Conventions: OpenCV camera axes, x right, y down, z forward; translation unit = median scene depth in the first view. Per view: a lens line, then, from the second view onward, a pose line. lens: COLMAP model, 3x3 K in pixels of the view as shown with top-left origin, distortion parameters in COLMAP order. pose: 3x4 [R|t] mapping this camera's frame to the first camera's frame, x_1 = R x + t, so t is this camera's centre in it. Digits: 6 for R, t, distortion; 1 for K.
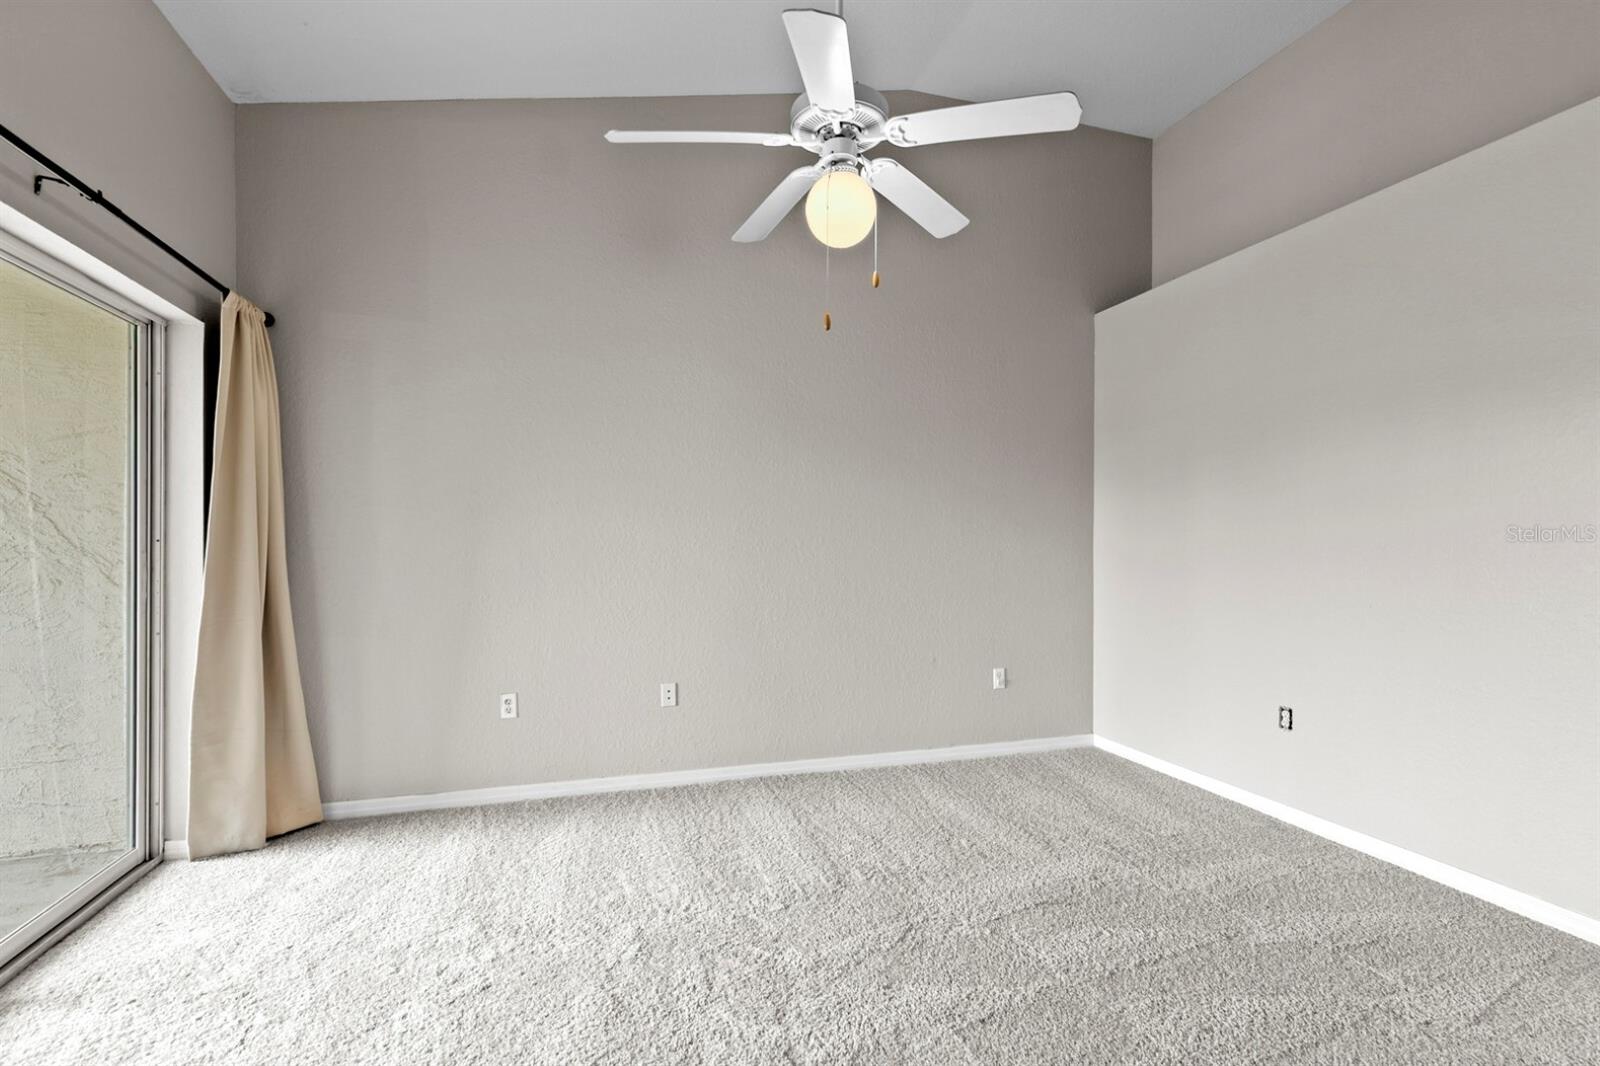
lens RADIAL K [[737.2, 0, 794.0], [0, 737.2, 541.9], [0, 0, 1]] dist [-0.002181, -0.000666]
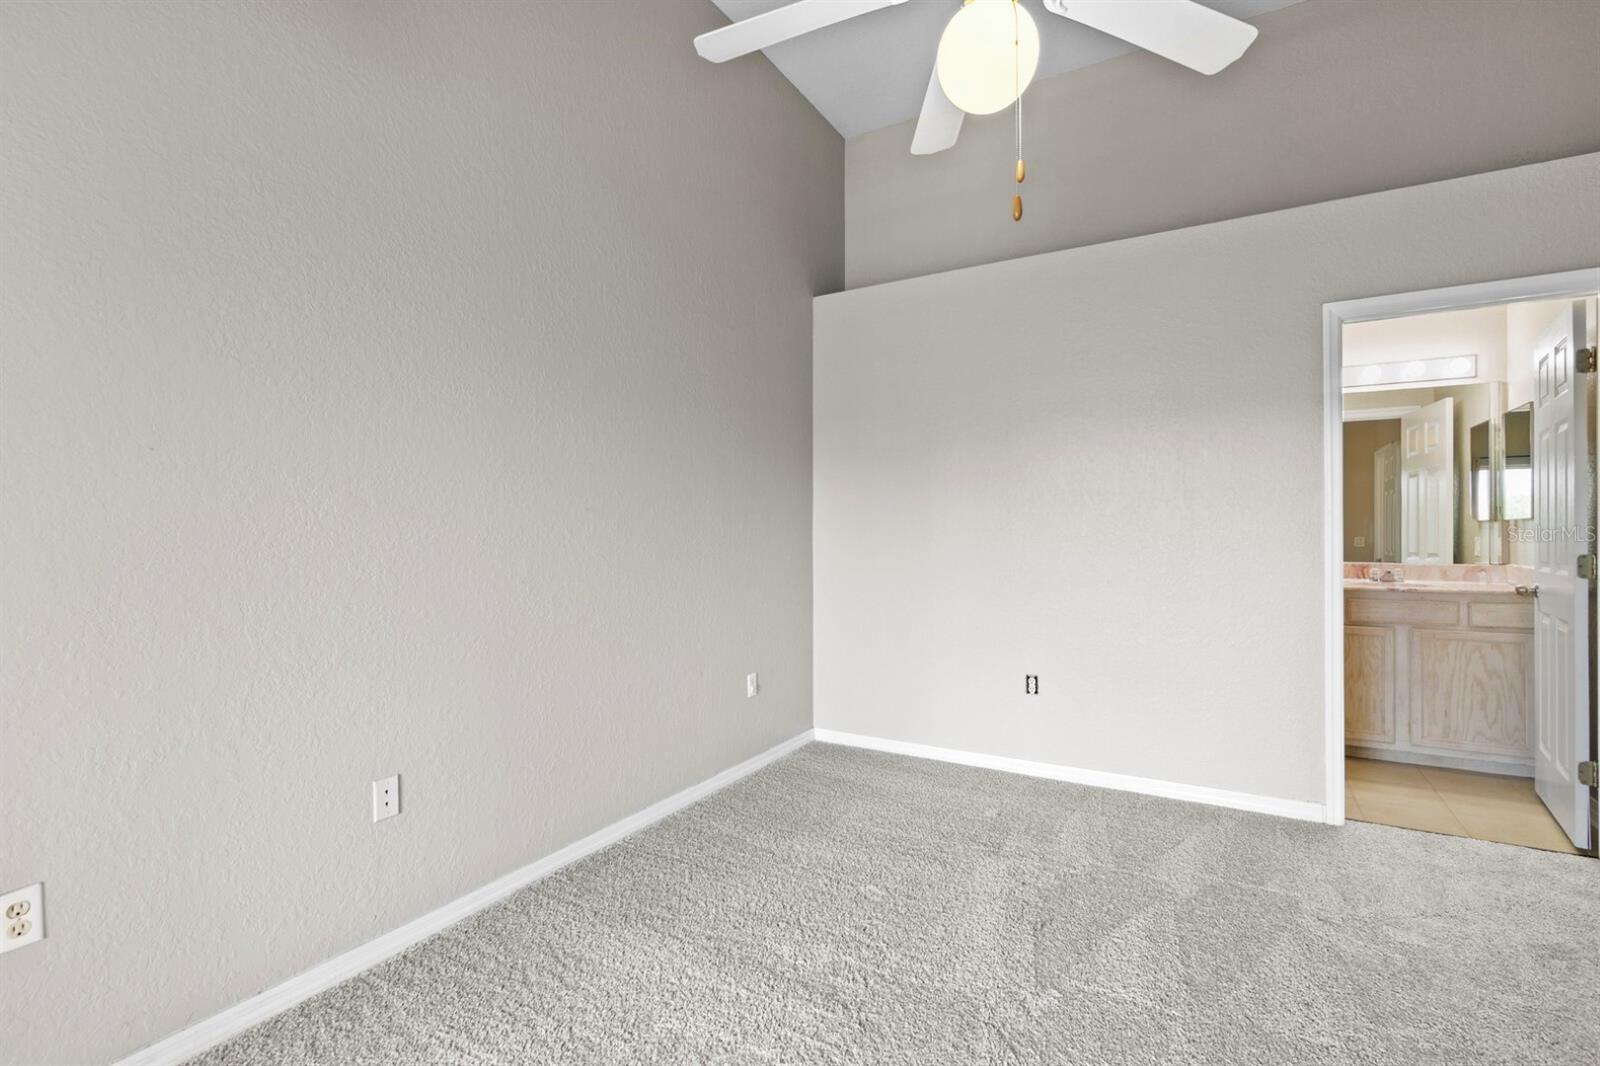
lens RADIAL K [[737.2, 0, 796.7], [0, 737.2, 528.9], [0, 0, 1]] dist [-0.002181, -0.000666]
pose [[0.732505, -0.000972, 0.680761, -0.338035], [0.003116, 0.999993, -0.001925, 0.000083], [-0.680755, 0.003532, 0.732503, 0.374906]]
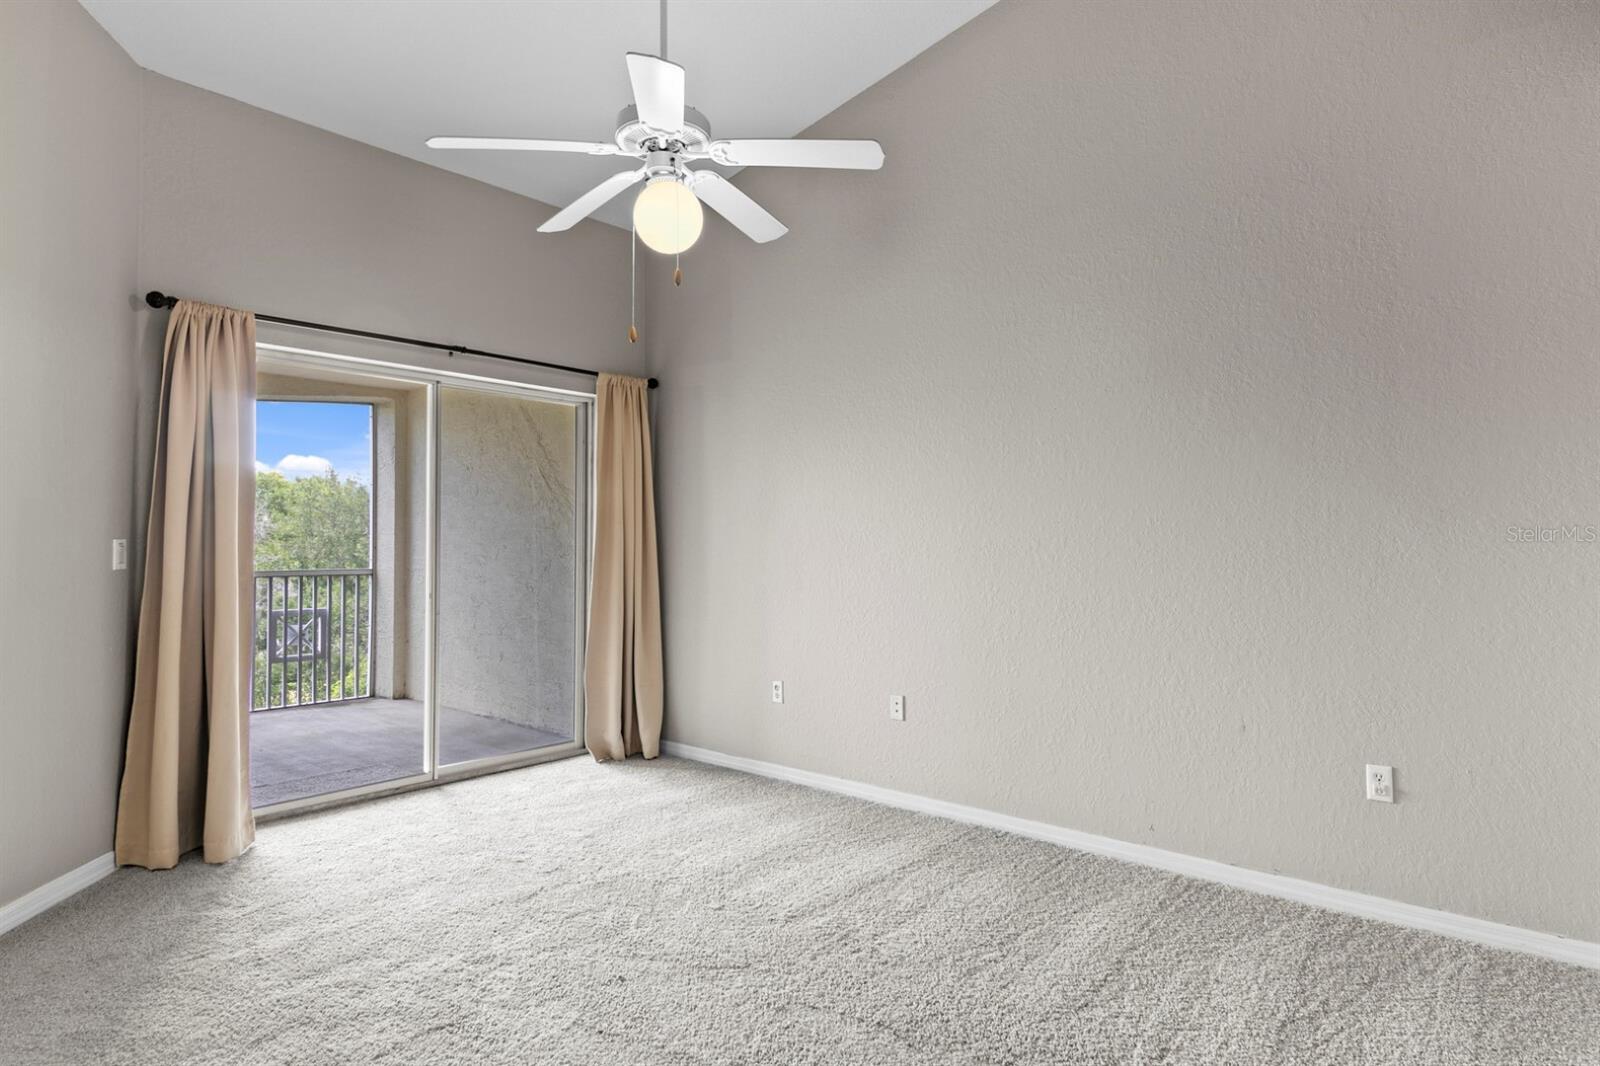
lens RADIAL K [[872.5, 0, 801.8], [0, 872.5, 523.9], [0, 0, 1]] dist [-0.000318, -0.001592]
pose [[0.542658, -0.022290, -0.839658, 0.718933], [-0.004767, 0.999550, -0.029616, 0.009917], [0.839940, 0.020074, 0.542308, 0.309673]]
